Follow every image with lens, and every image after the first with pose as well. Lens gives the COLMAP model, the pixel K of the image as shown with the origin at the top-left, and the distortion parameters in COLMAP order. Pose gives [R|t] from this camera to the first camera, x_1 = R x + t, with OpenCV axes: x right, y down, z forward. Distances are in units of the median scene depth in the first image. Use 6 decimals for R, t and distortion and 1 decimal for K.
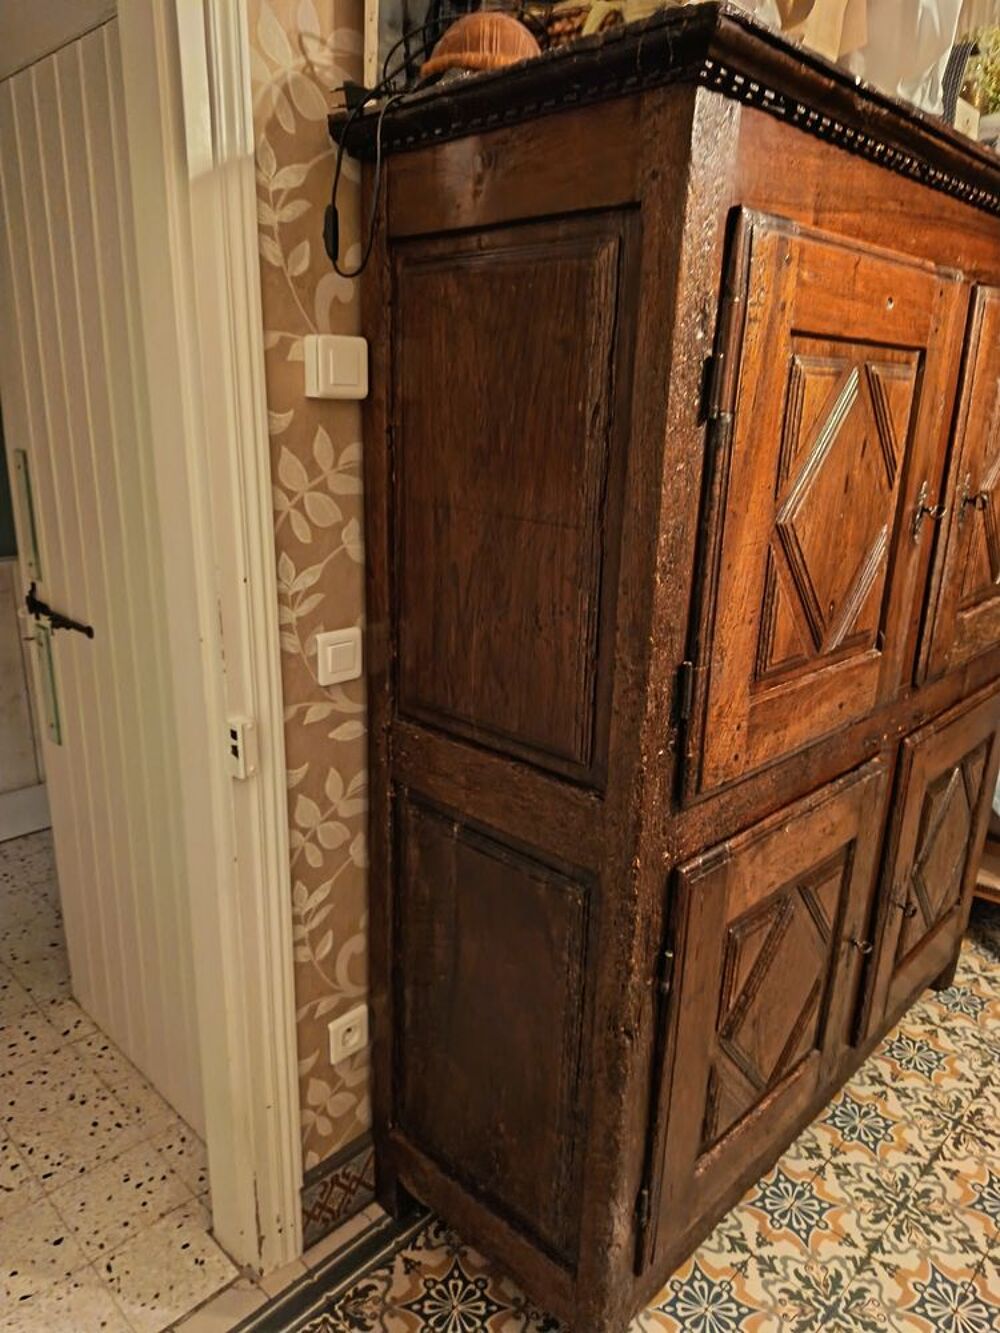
lens RADIAL K [[913.0, 0, 490.2], [0, 913.0, 659.9], [0, 0, 1]] dist [0.075100, -0.101400]
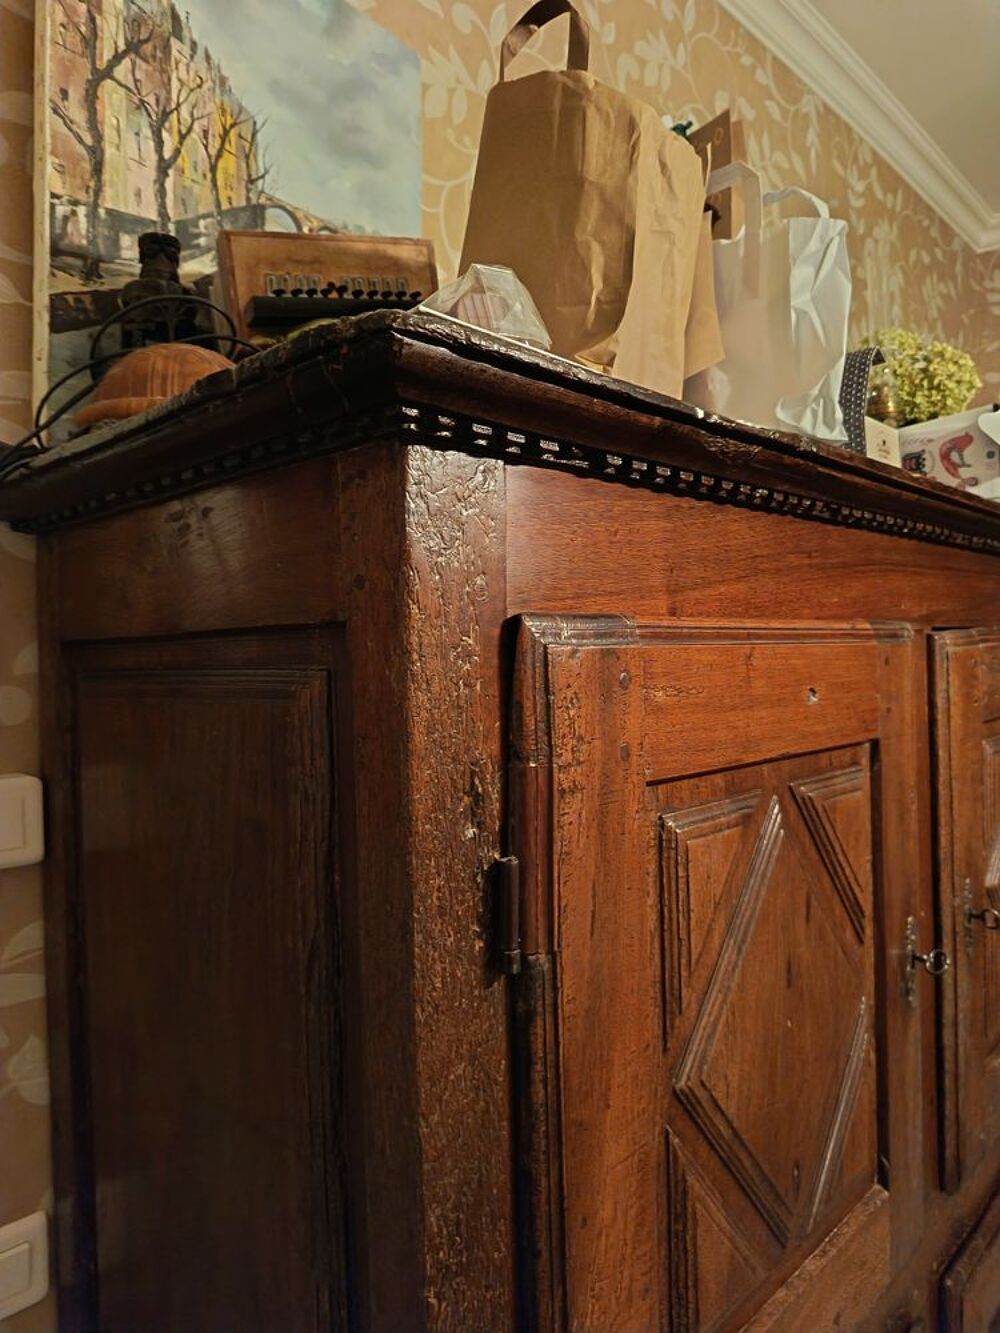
lens RADIAL K [[927.4, 0, 500.0], [0, 927.4, 666.5], [0, 0, 1]] dist [0.026706, -0.054657]
pose [[0.998378, -0.050772, 0.025775, 0.175397], [0.055778, 0.963039, -0.263524, -0.222967], [-0.011442, 0.264534, 0.964308, 0.321788]]
